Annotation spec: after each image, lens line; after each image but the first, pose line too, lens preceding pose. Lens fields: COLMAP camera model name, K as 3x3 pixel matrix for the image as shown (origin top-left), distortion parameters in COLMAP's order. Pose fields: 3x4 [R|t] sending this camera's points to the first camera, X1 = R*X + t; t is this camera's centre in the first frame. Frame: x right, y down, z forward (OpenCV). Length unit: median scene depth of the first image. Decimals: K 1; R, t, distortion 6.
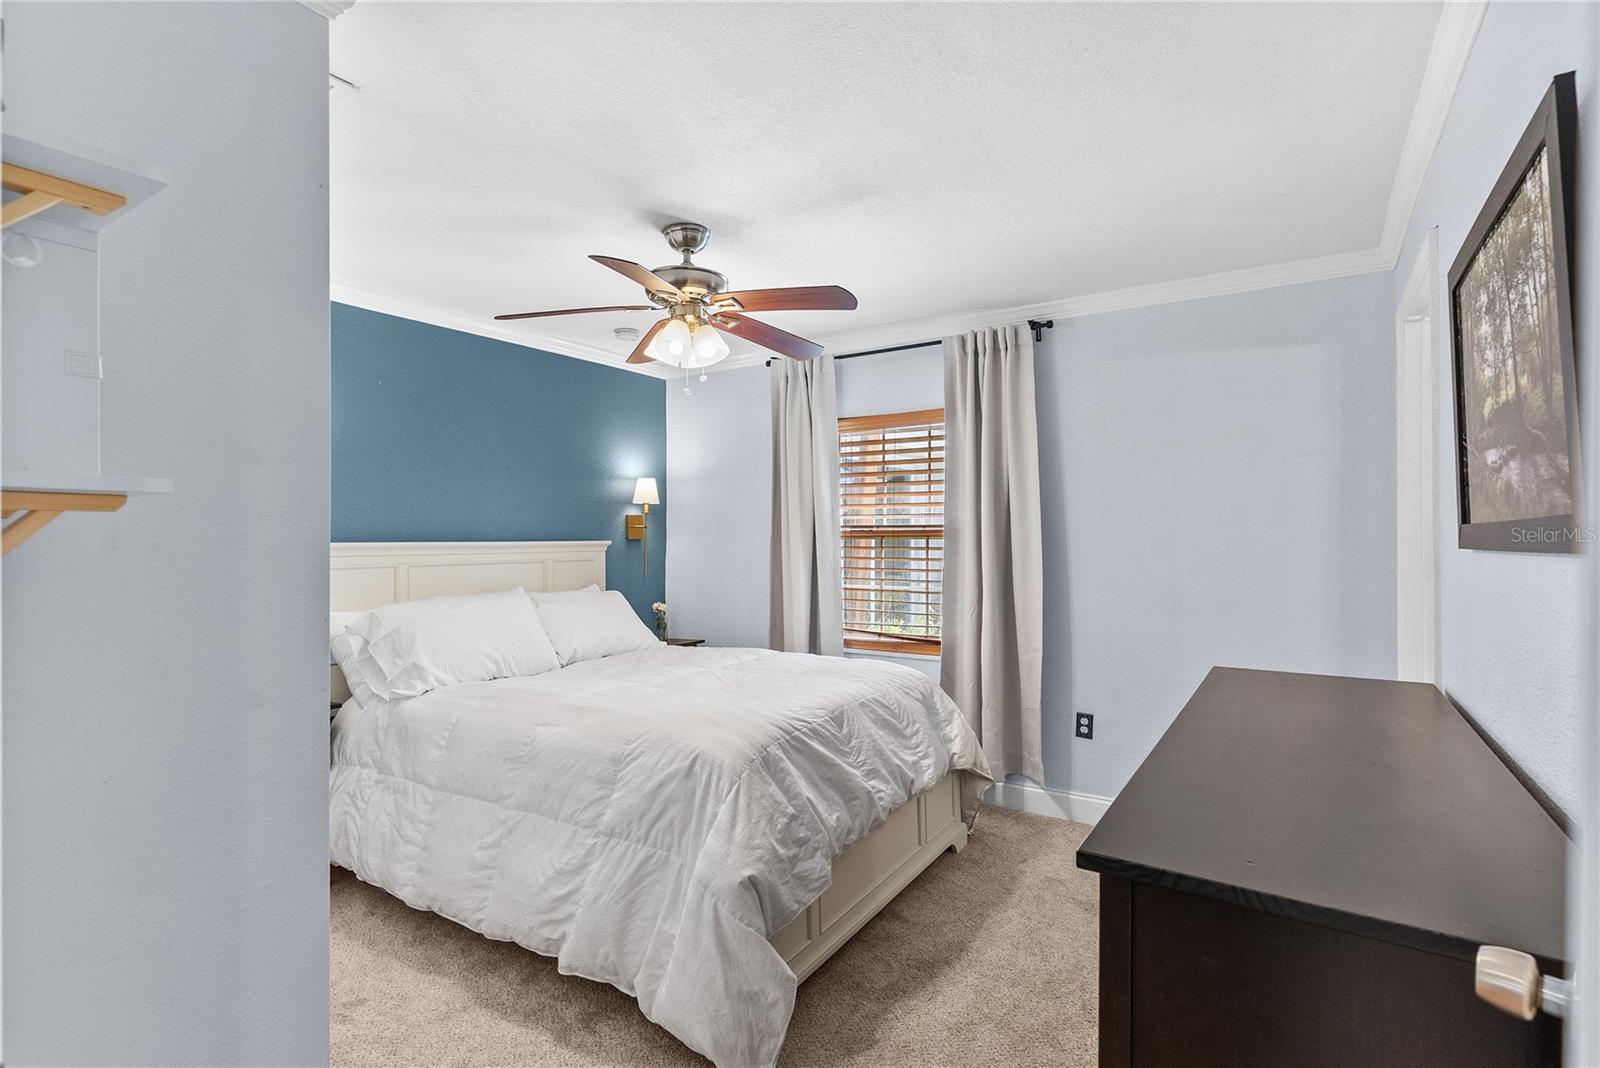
lens RADIAL K [[770.7, 0, 802.7], [0, 770.7, 523.1], [0, 0, 1]] dist [0.001295, 0.000016]
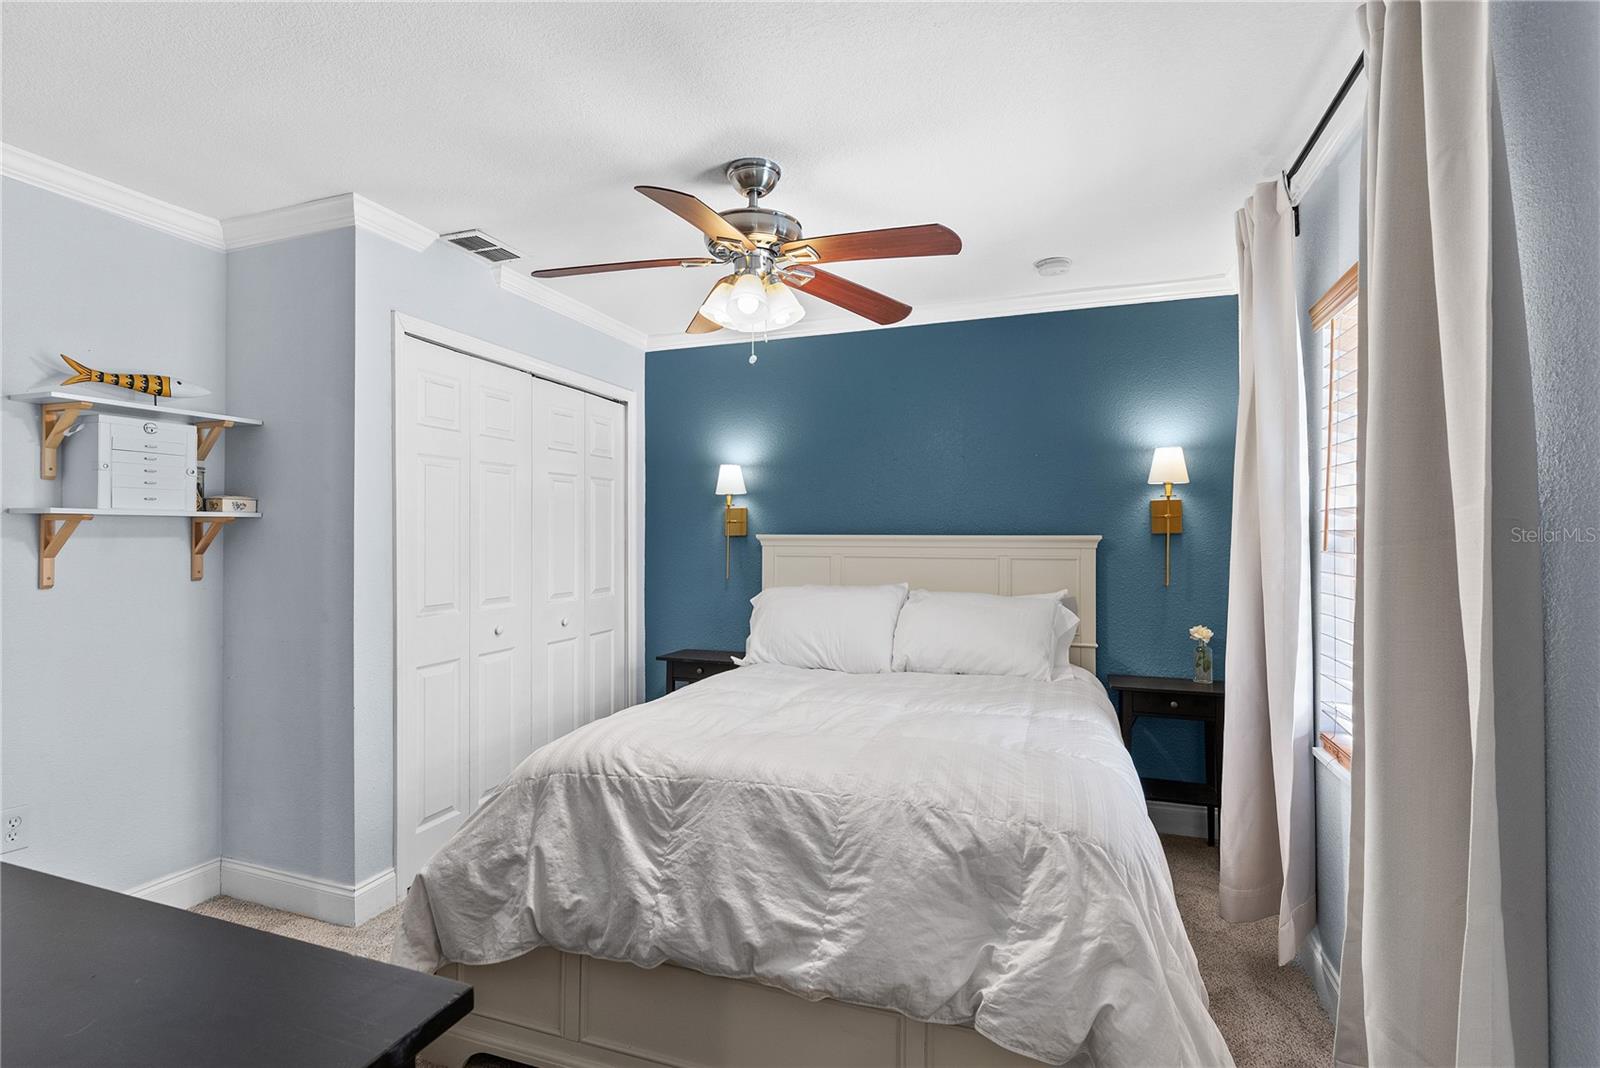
lens RADIAL K [[770.7, 0, 802.7], [0, 770.7, 523.1], [0, 0, 1]] dist [0.001295, 0.000016]
pose [[0.223718, -0.005471, -0.974638, 0.684617], [0.015578, 0.999877, -0.002037, 0.012141], [0.974529, -0.014727, 0.223776, 0.860219]]
